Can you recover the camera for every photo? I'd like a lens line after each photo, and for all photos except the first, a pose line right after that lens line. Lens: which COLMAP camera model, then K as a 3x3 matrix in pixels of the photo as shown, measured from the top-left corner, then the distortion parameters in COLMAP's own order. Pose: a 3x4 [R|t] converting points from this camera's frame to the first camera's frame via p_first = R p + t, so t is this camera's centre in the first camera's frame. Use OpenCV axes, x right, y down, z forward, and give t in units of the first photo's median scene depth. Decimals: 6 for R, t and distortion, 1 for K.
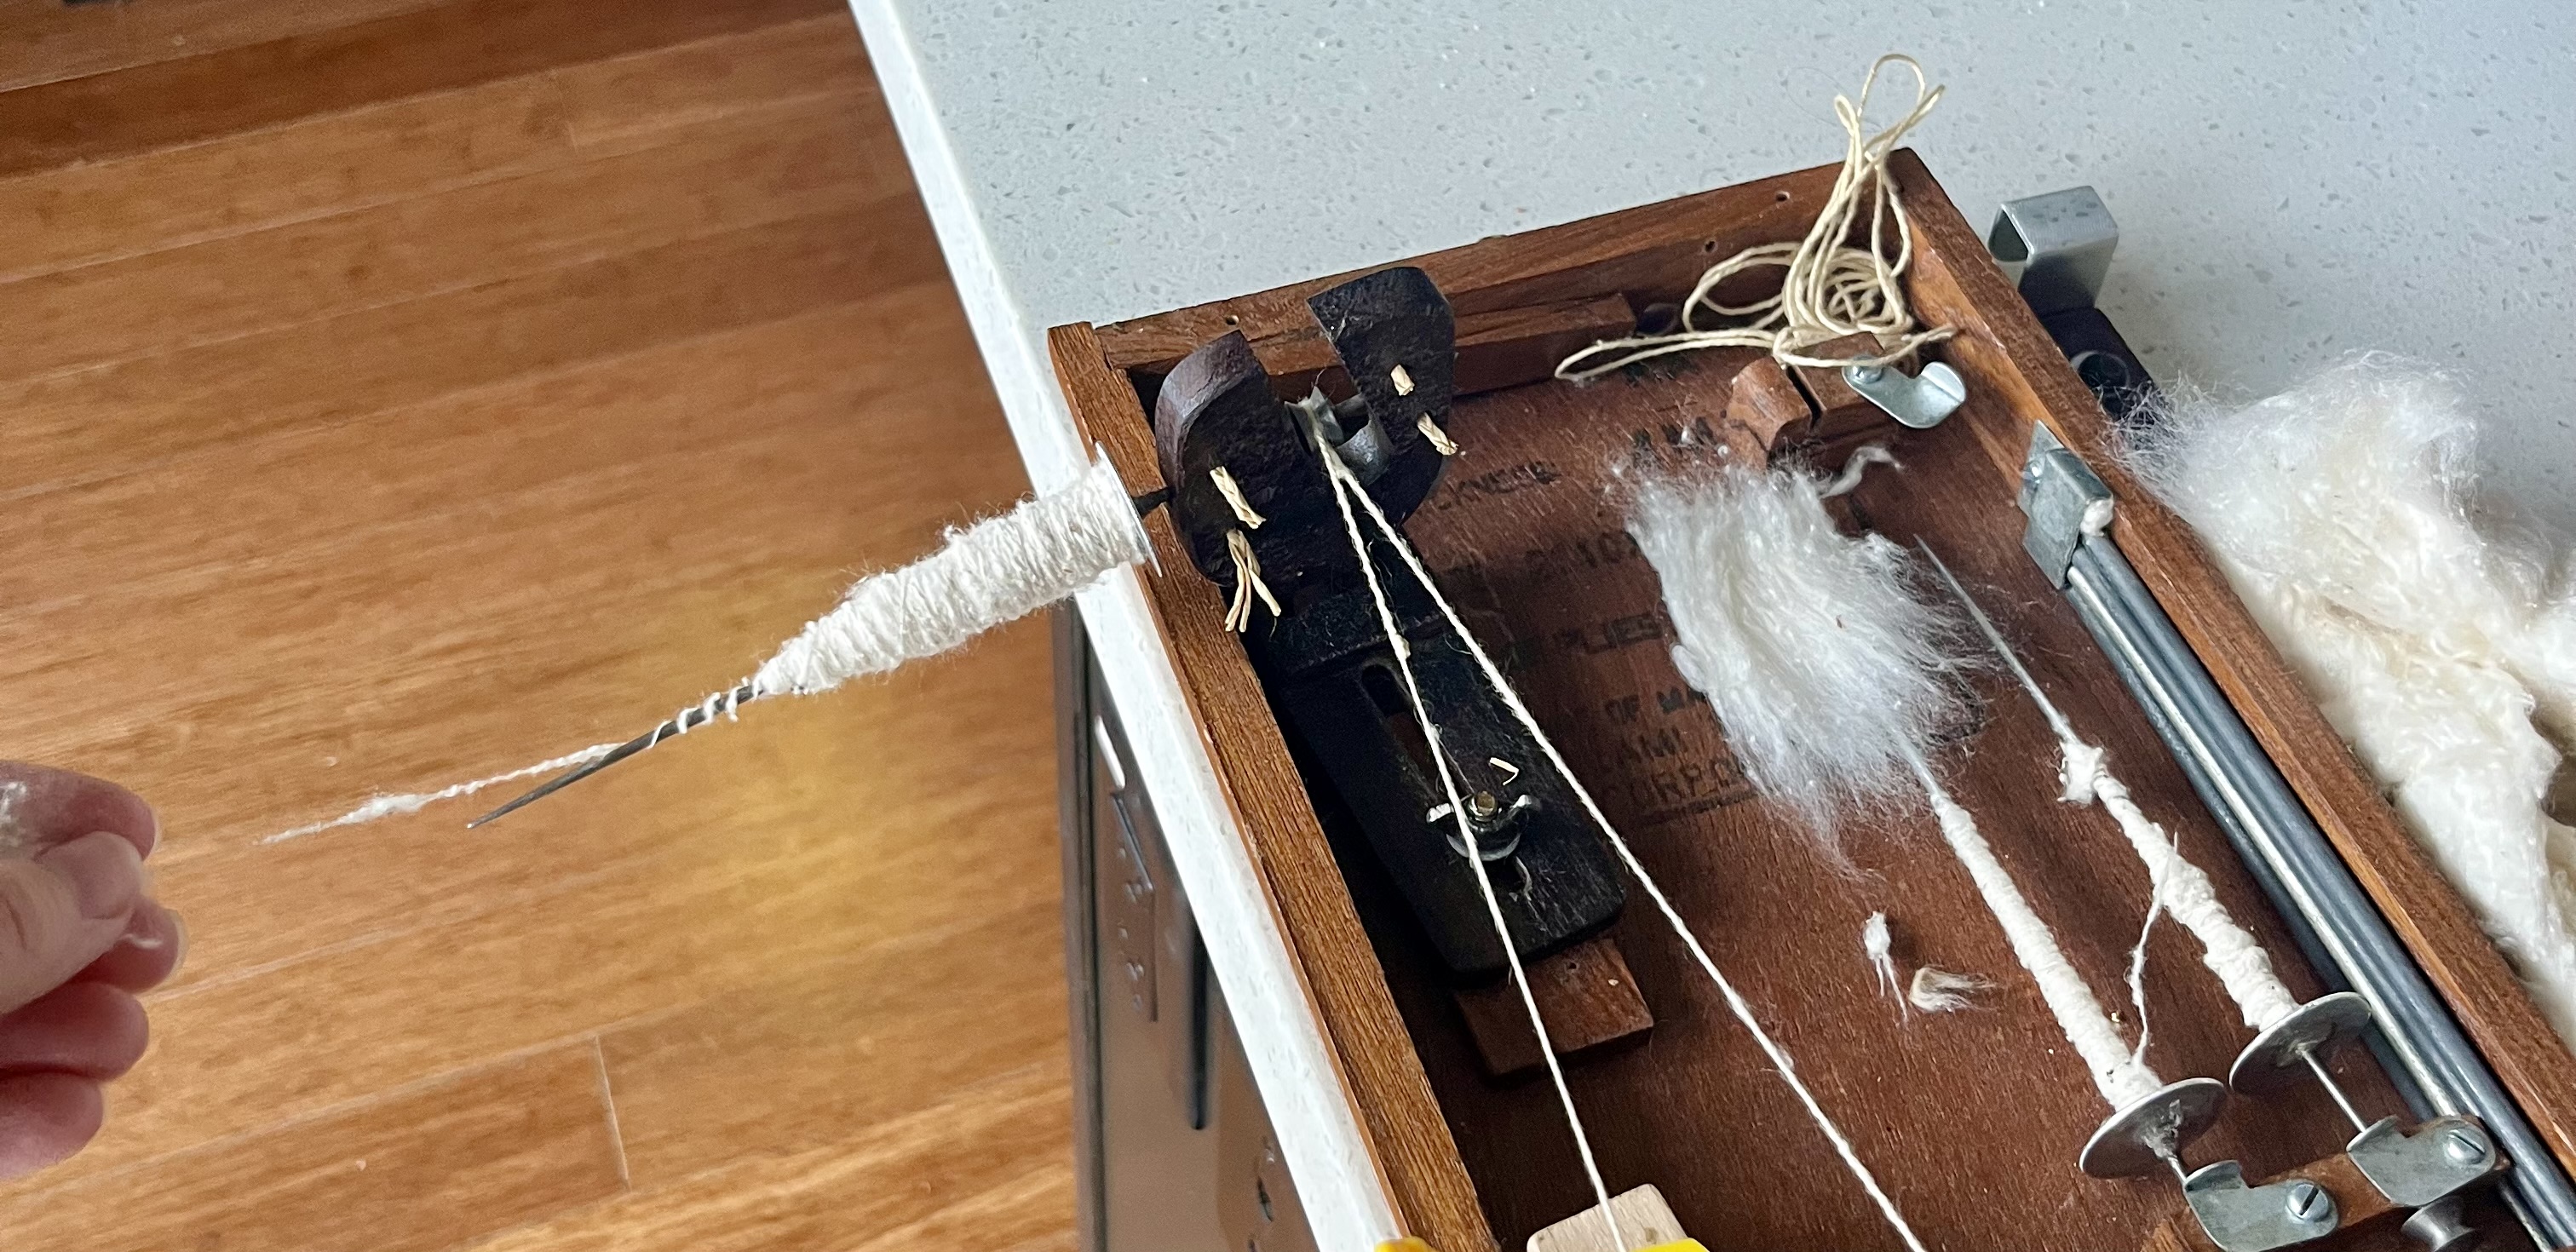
lens RADIAL K [[2998.6, 0, 1288.0], [0, 2998.6, 625.4], [0, 0, 1]] dist [0.012482, 0.000000]
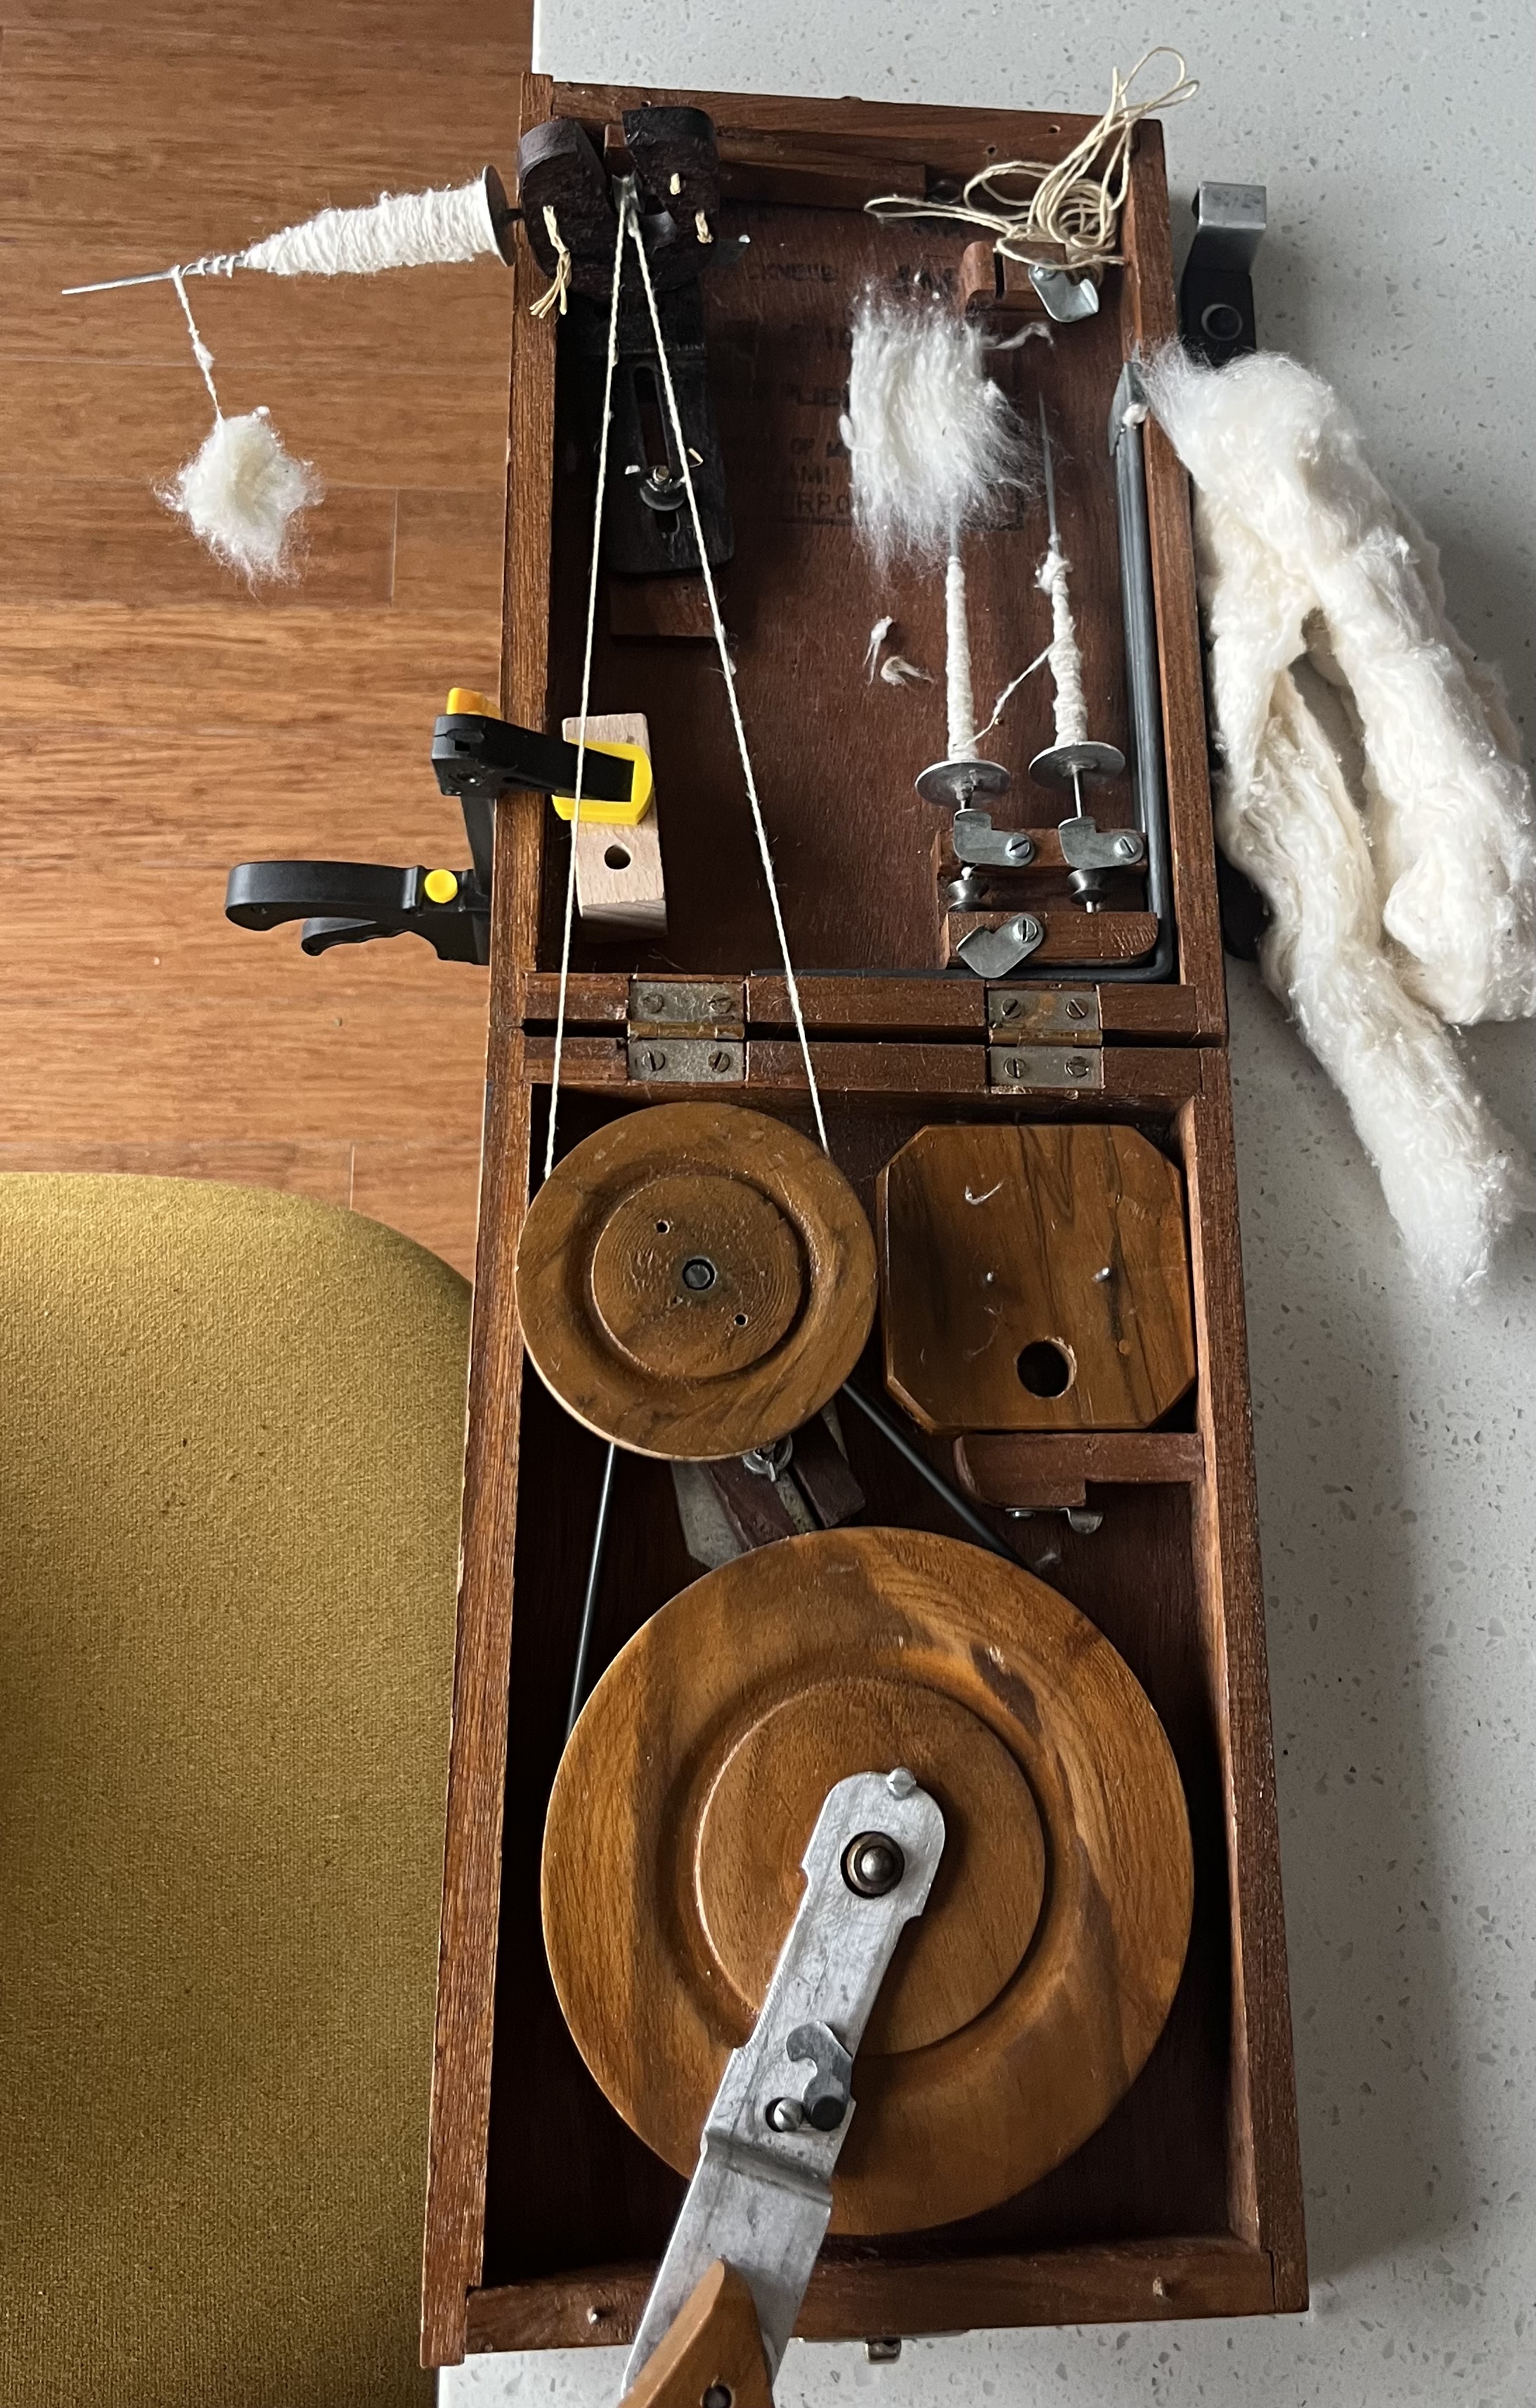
lens RADIAL K [[2201.3, 0, 767.7], [0, 2201.3, 1203.9], [0, 0, 1]] dist [0.007222, 0.000000]
pose [[0.949979, 0.312313, -0.000588, 0.204034], [-0.288615, 0.878612, 0.380450, -0.053263], [0.119336, -0.361250, 0.924801, -0.208535]]
